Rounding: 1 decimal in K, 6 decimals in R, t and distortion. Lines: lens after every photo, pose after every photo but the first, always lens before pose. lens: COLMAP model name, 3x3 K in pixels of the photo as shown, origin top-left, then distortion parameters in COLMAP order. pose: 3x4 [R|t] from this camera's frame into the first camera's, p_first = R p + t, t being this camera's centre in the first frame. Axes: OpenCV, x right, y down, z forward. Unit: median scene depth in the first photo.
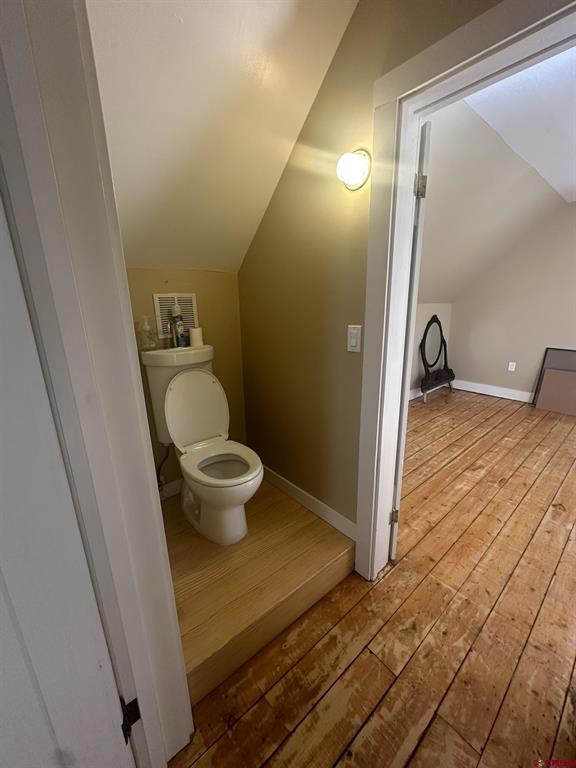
lens RADIAL K [[307.2, 0, 288.6], [0, 307.2, 385.2], [0, 0, 1]] dist [-0.001510, -0.000048]
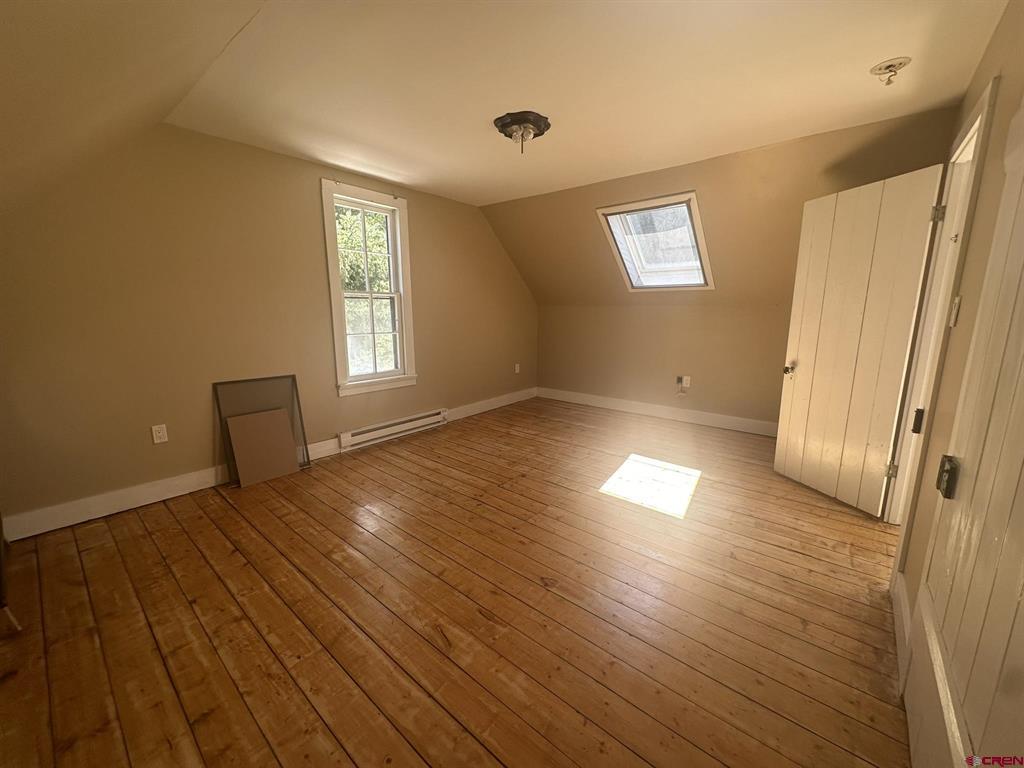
lens RADIAL K [[409.6, 0, 512.2], [0, 409.6, 383.5], [0, 0, 1]] dist [-0.001510, -0.000048]
pose [[-0.165705, -0.172511, 0.970970, 0.029931], [0.256604, 0.943124, 0.211355, -0.153318], [-0.952206, 0.284177, -0.112013, 0.621171]]
